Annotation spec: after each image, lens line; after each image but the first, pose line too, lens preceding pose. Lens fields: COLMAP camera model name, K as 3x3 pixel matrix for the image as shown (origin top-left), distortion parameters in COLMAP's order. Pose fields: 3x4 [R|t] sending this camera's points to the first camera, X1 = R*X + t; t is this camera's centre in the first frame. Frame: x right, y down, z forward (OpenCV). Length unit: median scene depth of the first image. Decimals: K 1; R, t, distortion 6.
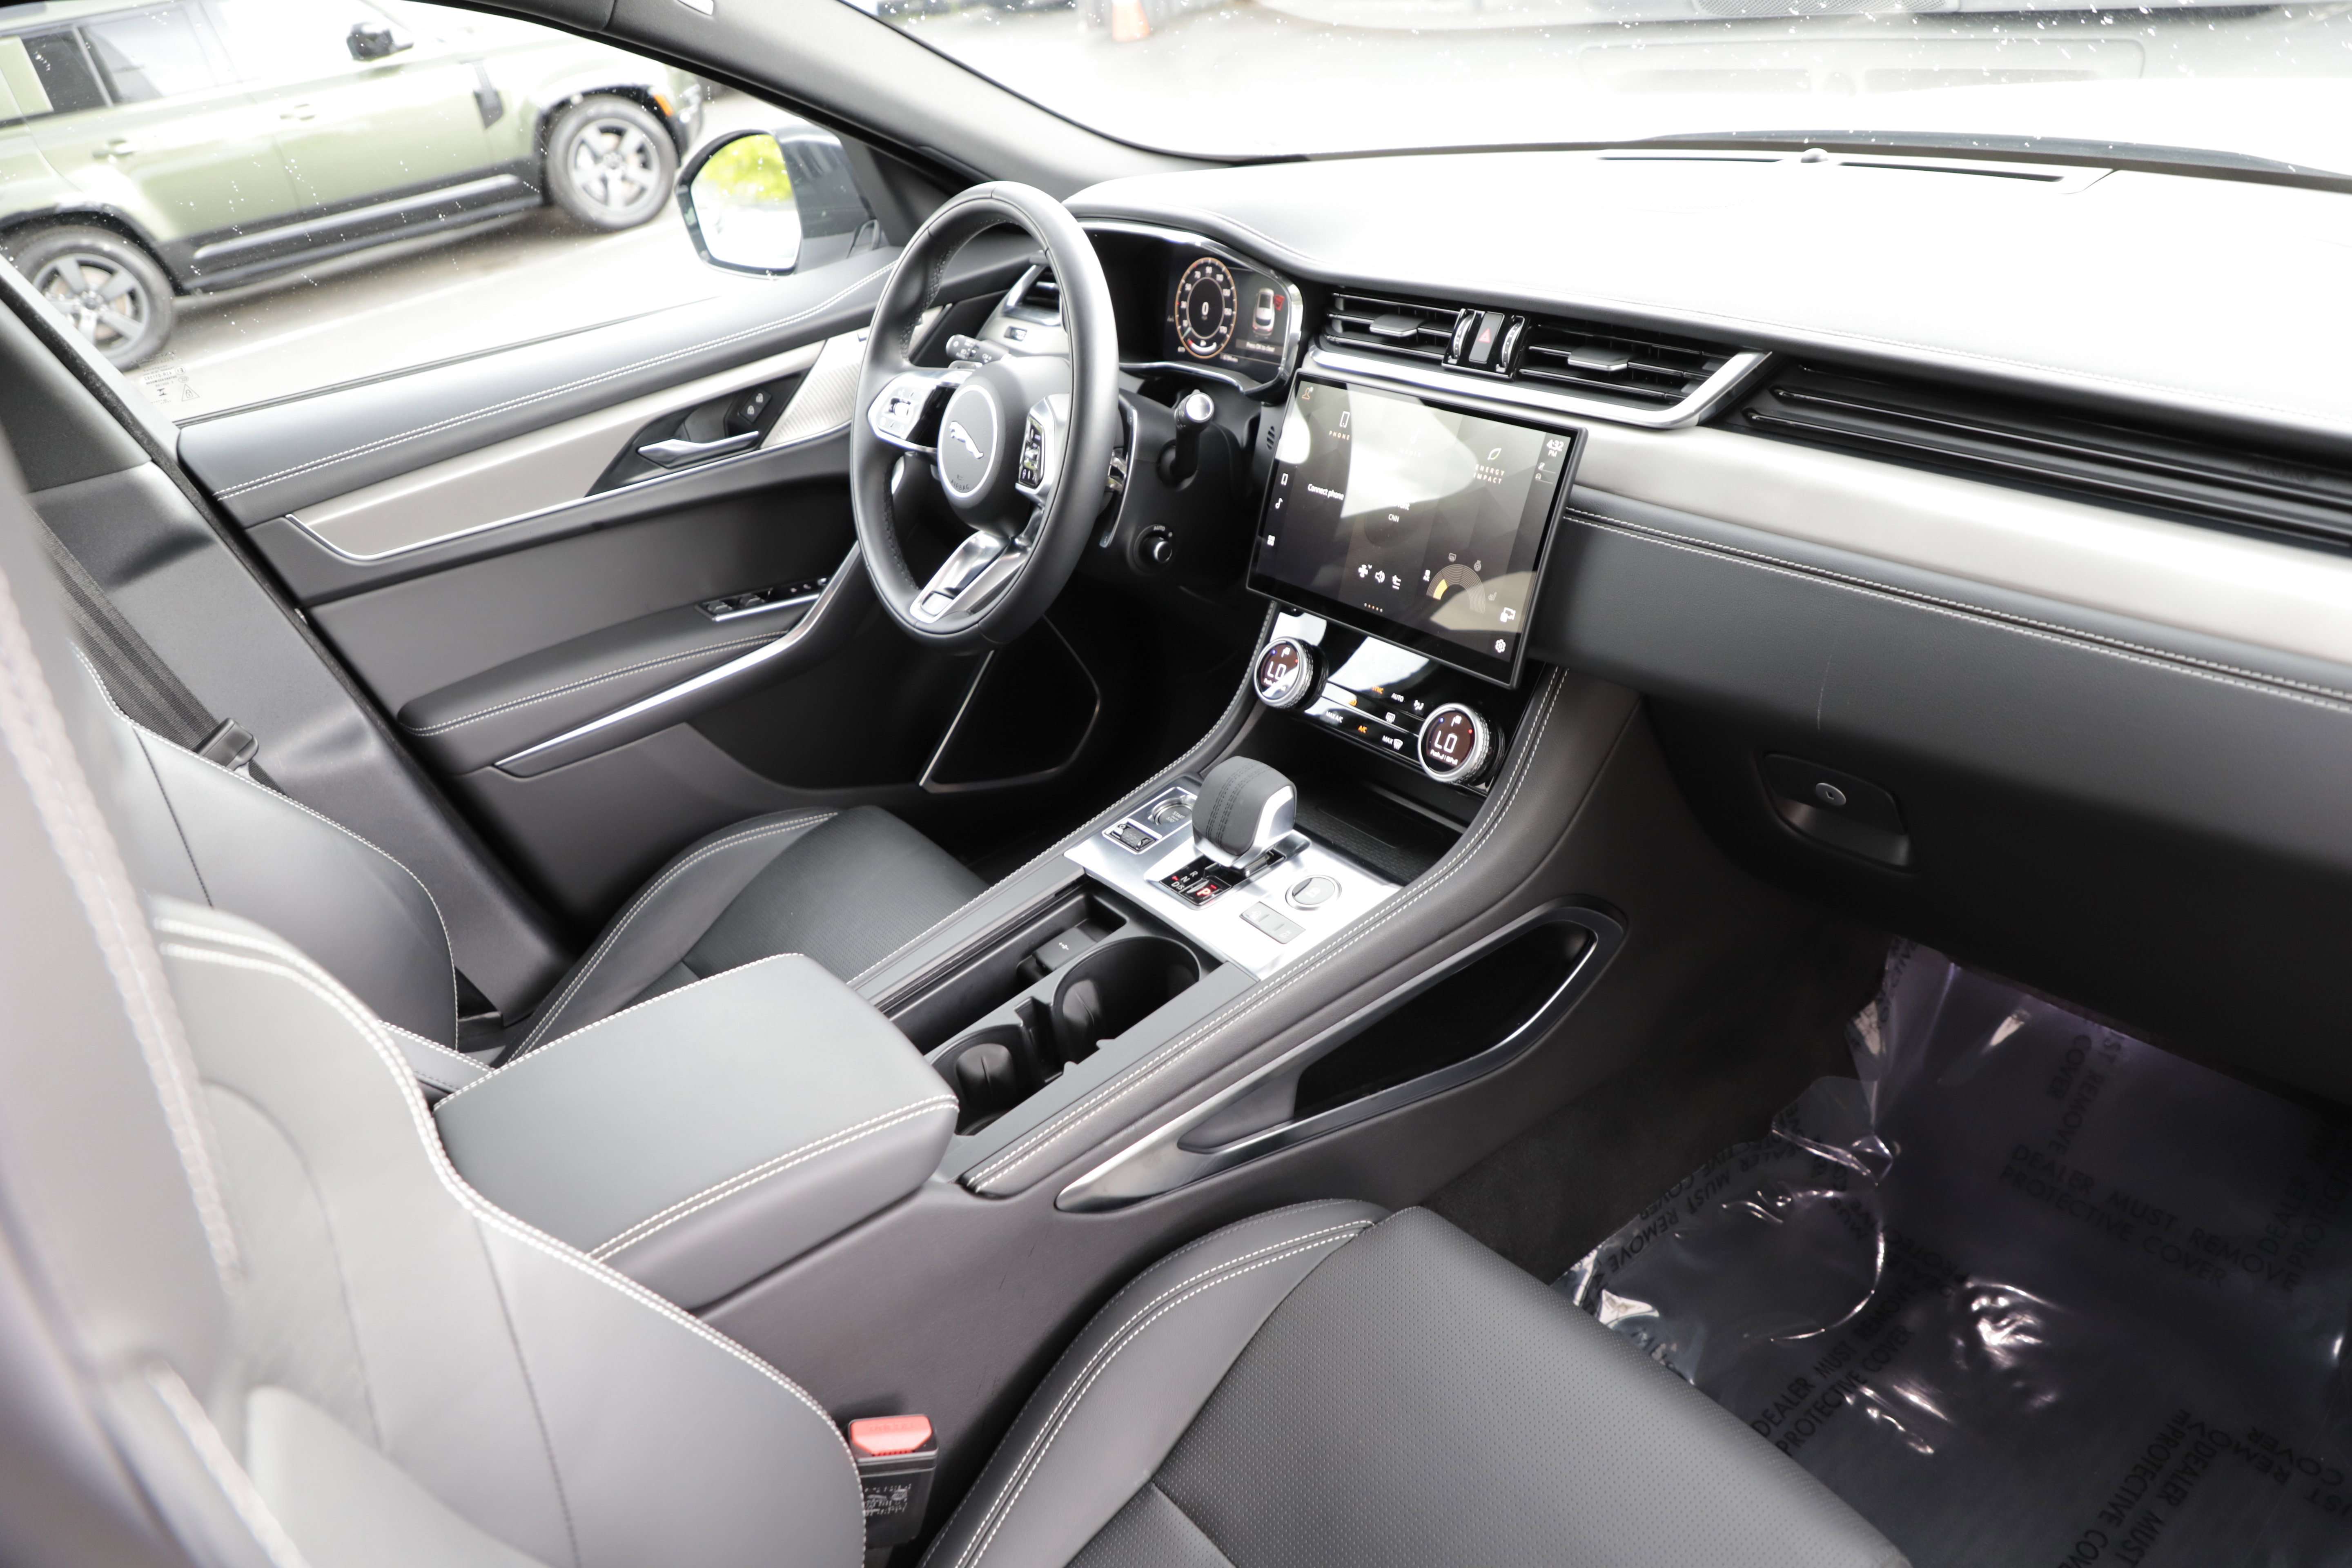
lens RADIAL K [[1548.1, 0, 1174.5], [0, 1548.1, 800.4], [0, 0, 1]] dist [-0.083727, 0.028630]
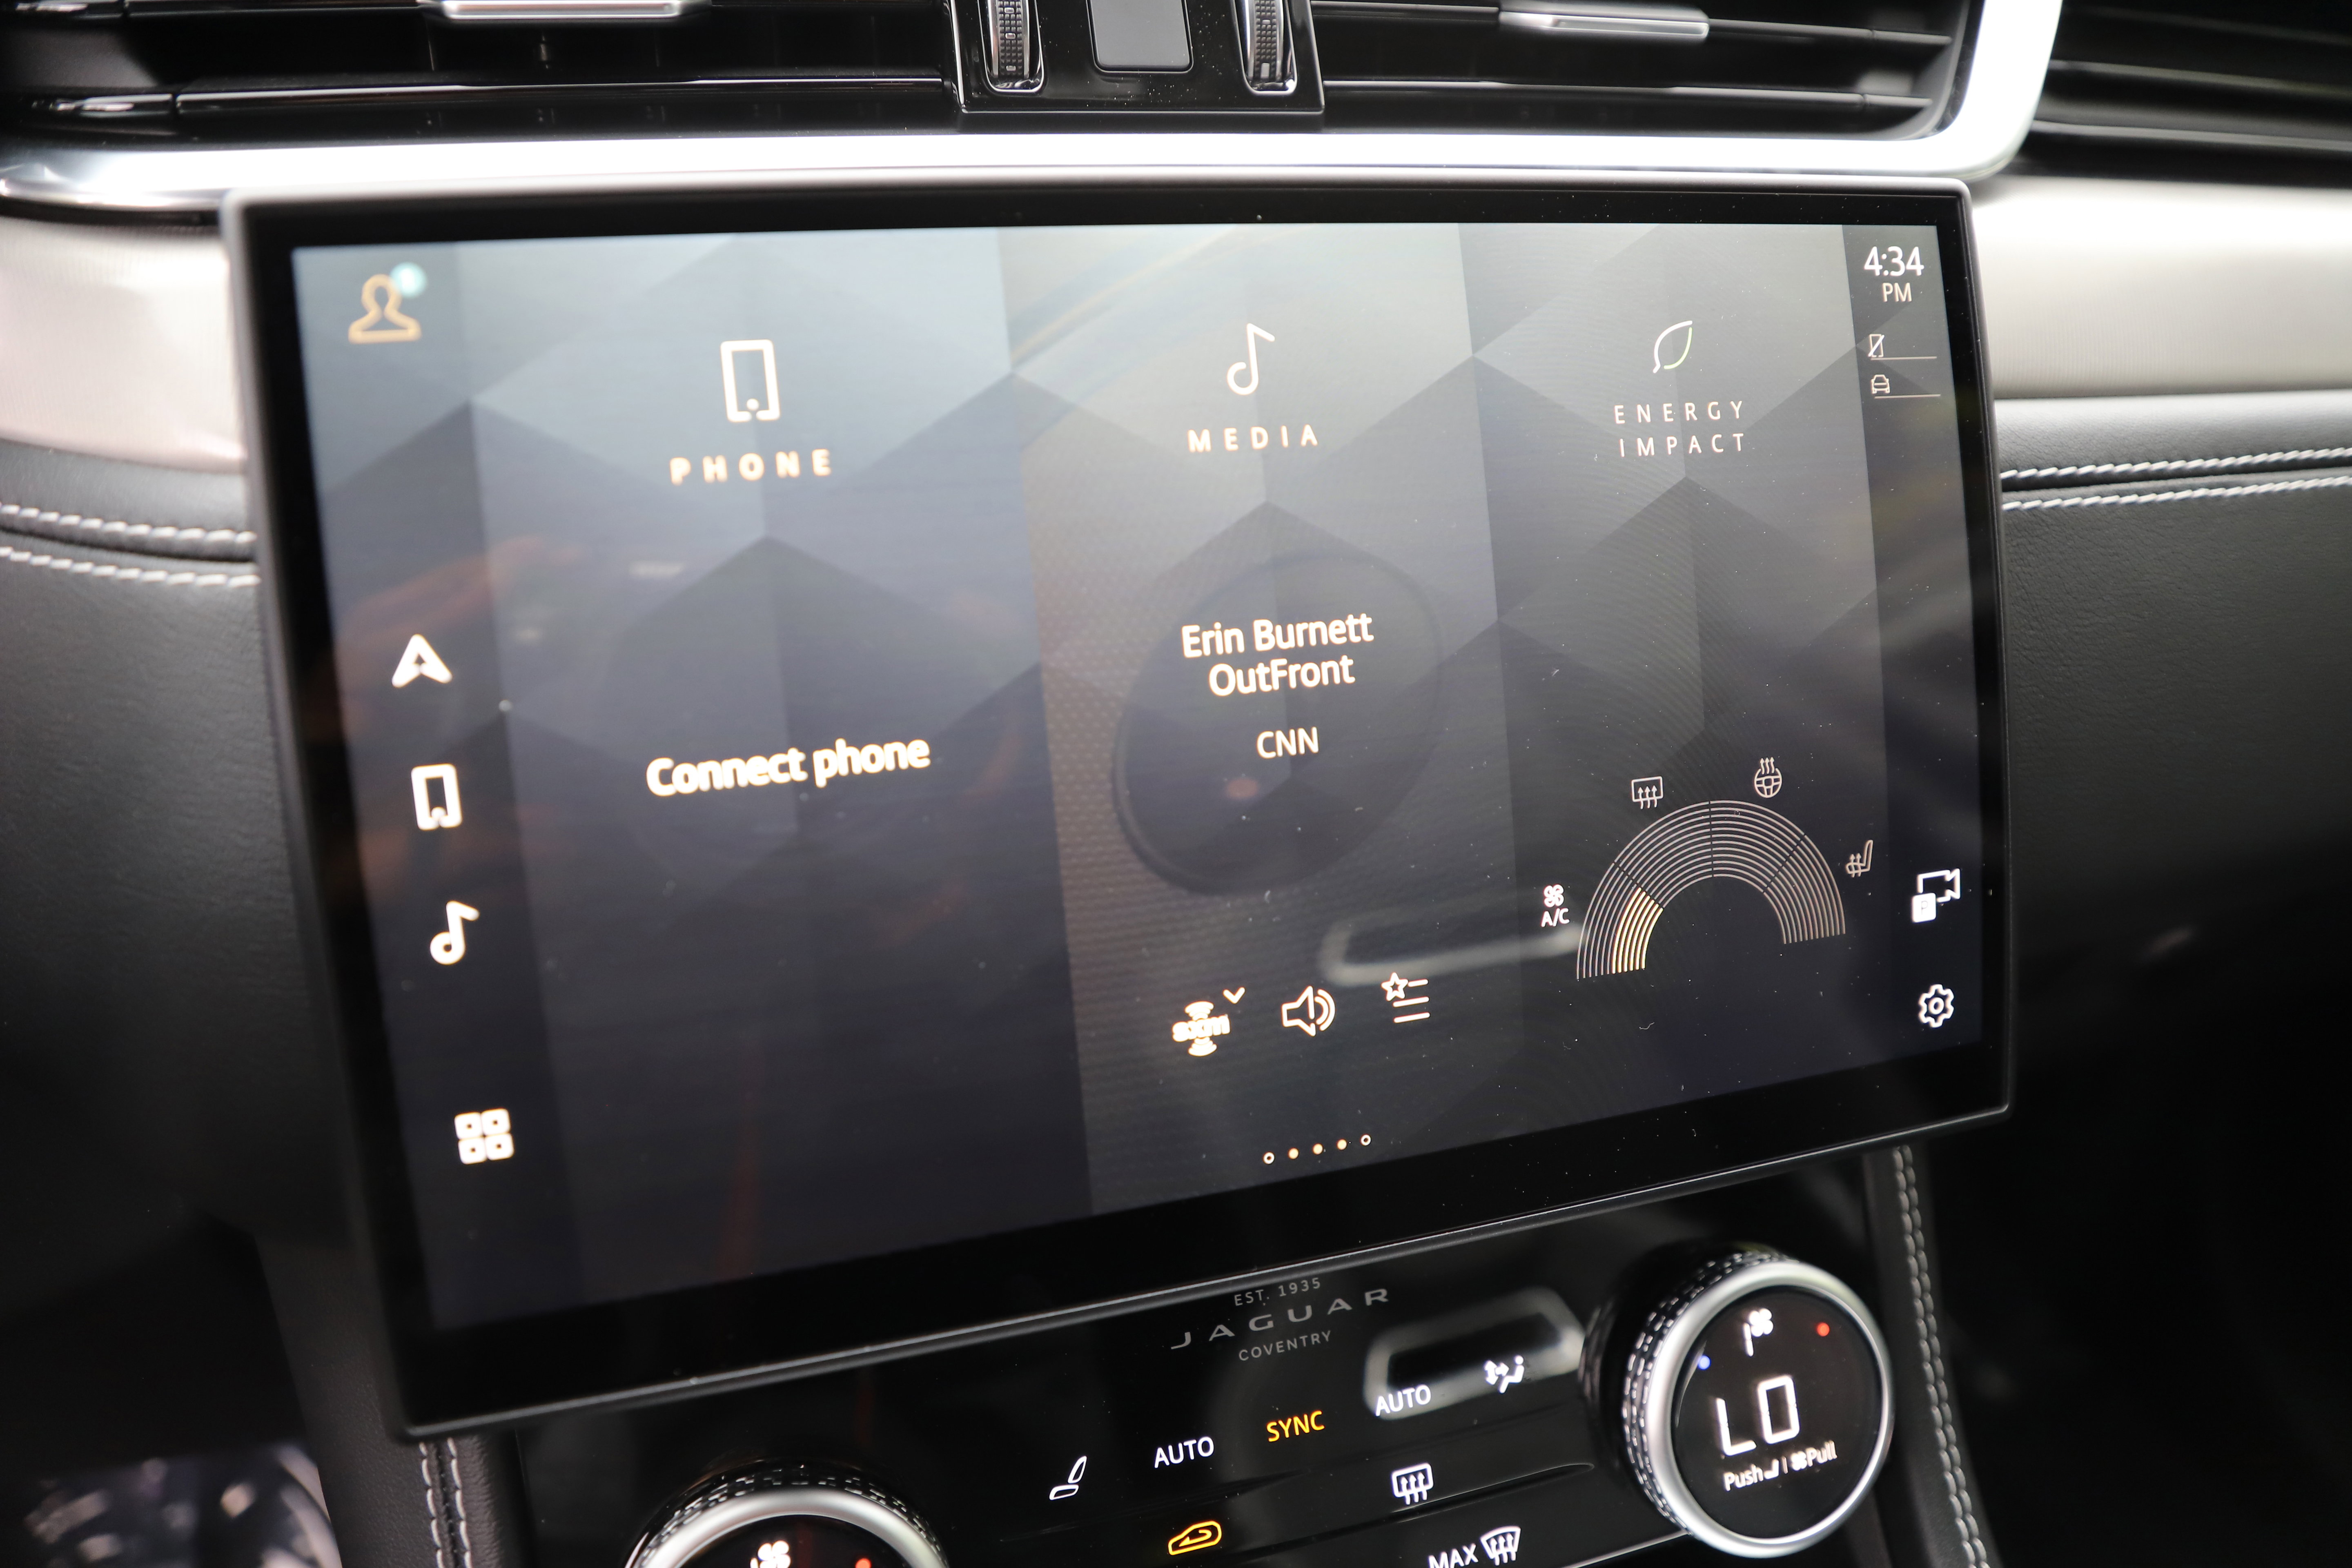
lens RADIAL K [[1548.1, 0, 1174.5], [0, 1548.1, 800.4], [0, 0, 1]] dist [-0.083727, 0.028630]
pose [[0.334787, -0.327083, 0.883705, -0.059941], [0.403235, 0.897345, 0.179368, -0.225118], [-0.851657, 0.296291, 0.432311, 0.936529]]
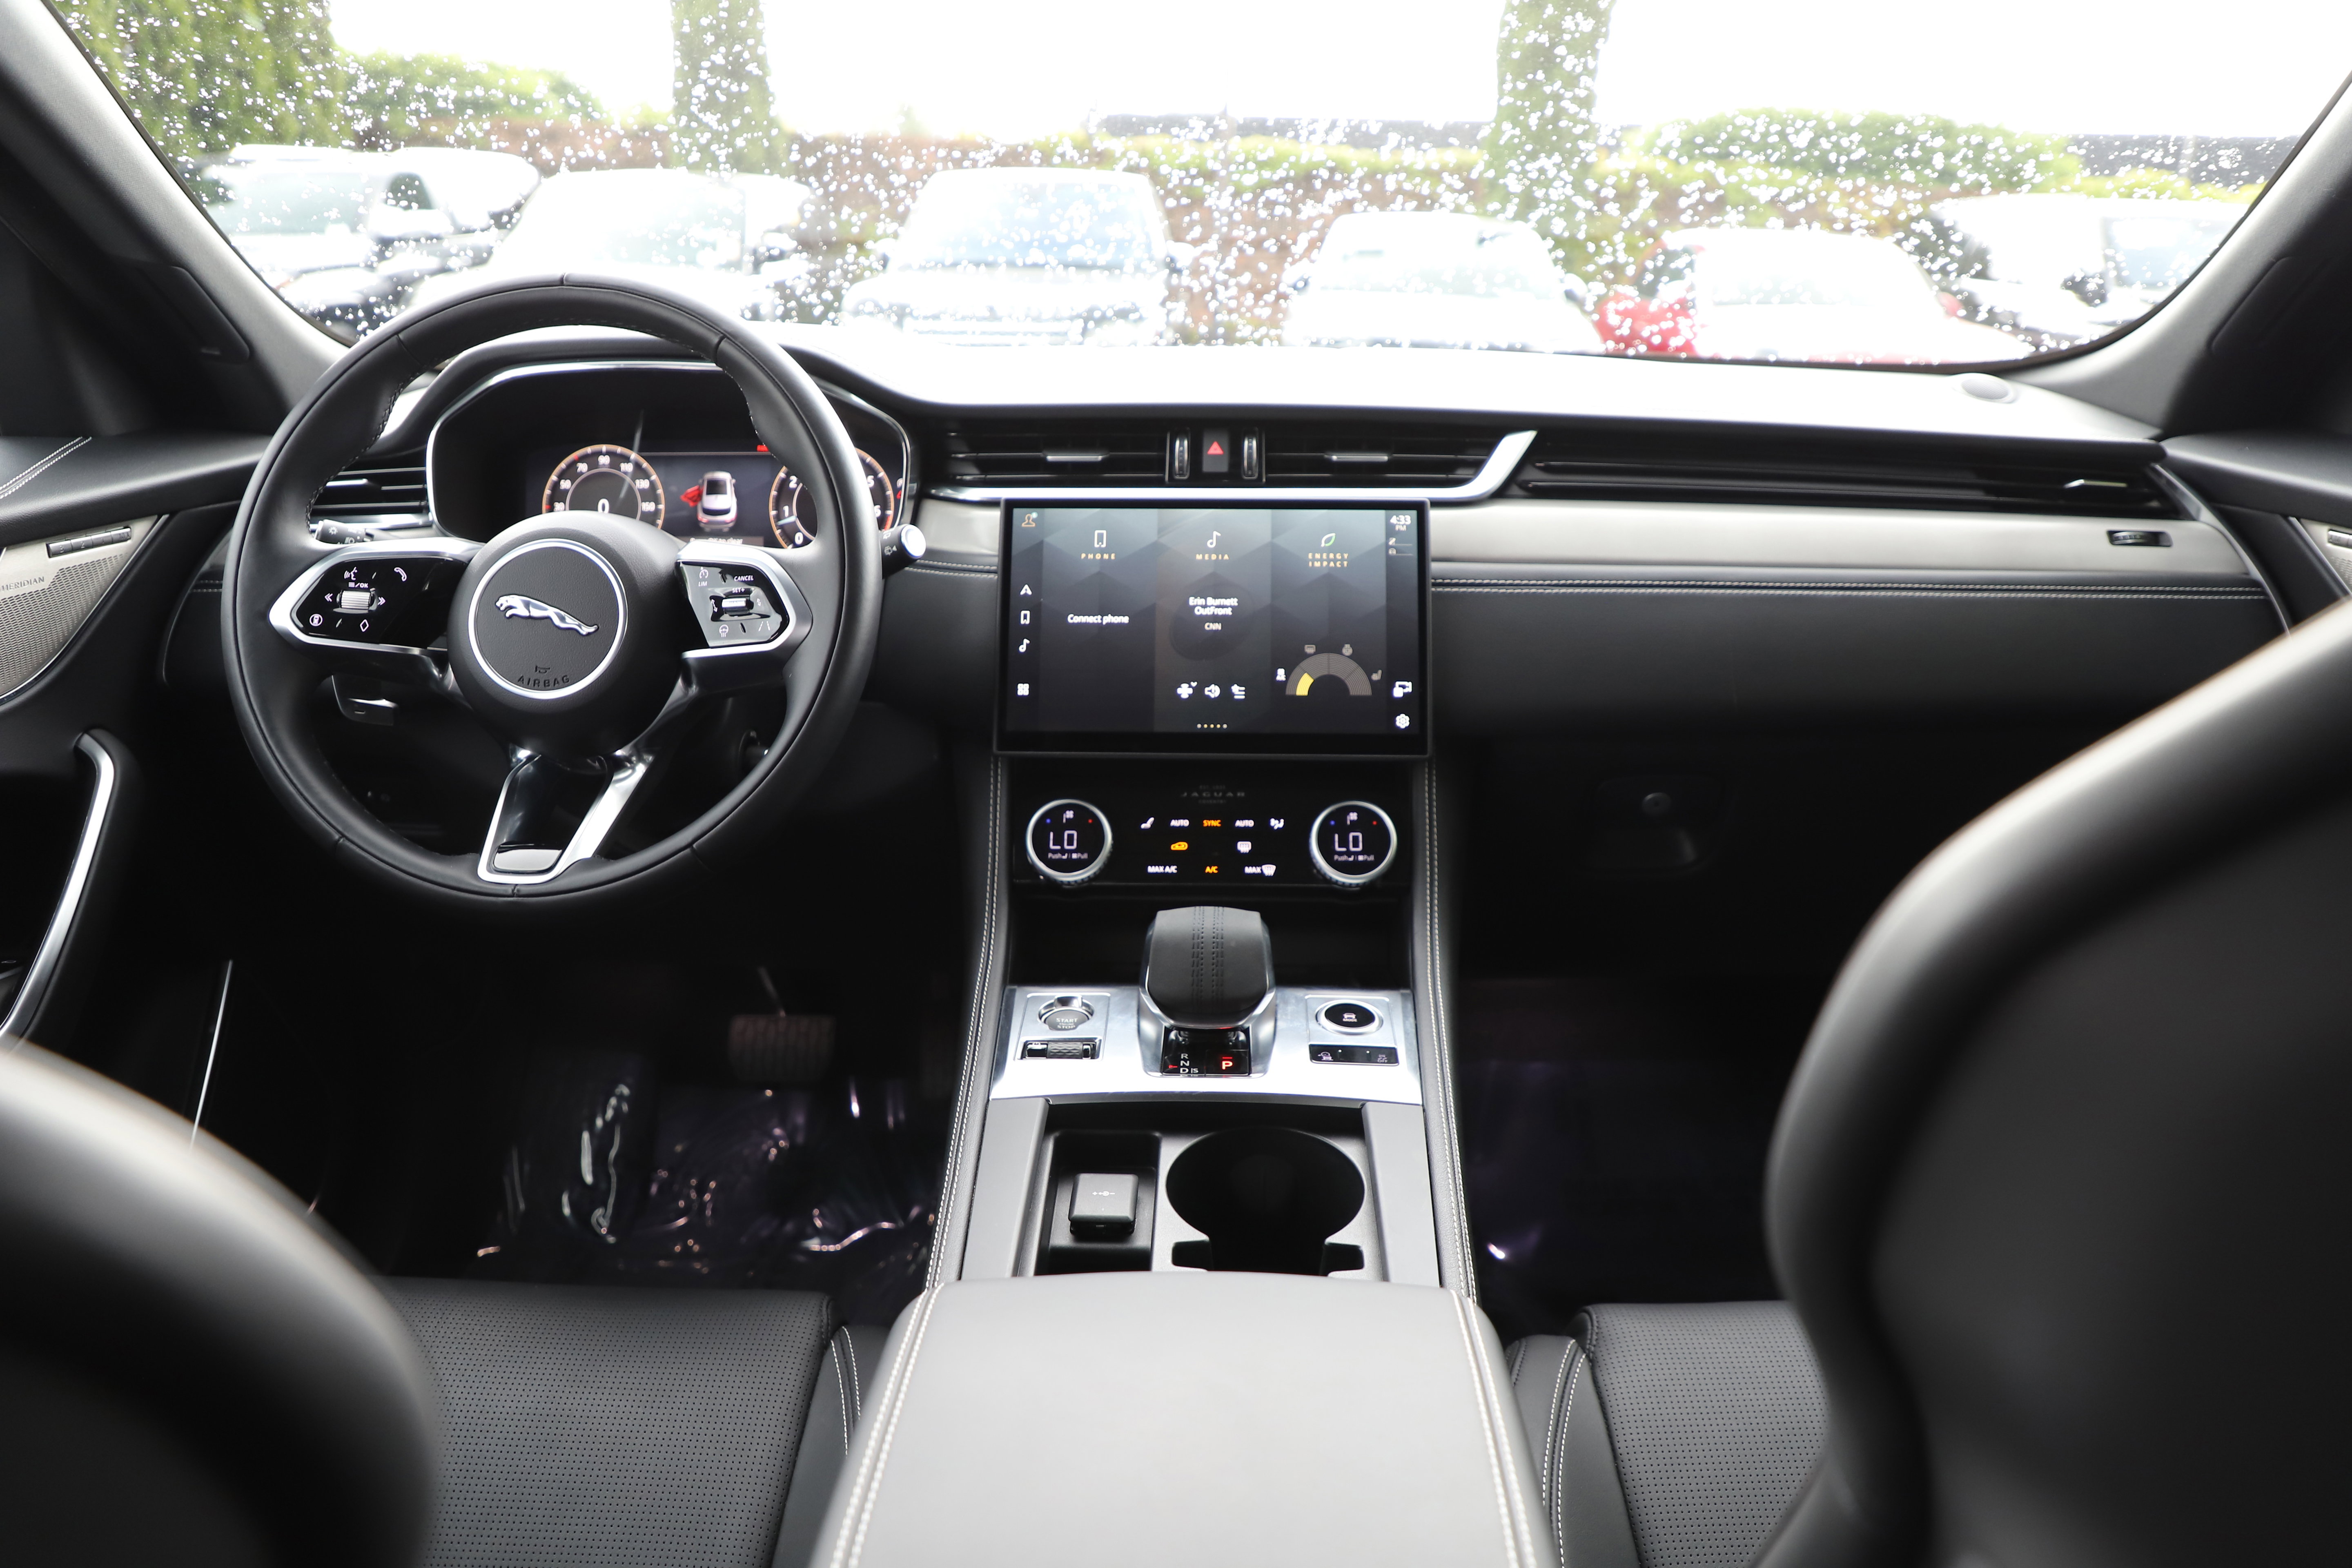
lens RADIAL K [[1548.1, 0, 1174.5], [0, 1548.1, 800.4], [0, 0, 1]] dist [-0.083727, 0.028630]
pose [[0.612038, -0.107730, 0.783456, -0.610311], [0.321203, 0.939147, -0.121786, 0.018005], [-0.722661, 0.326186, 0.609397, 0.499925]]
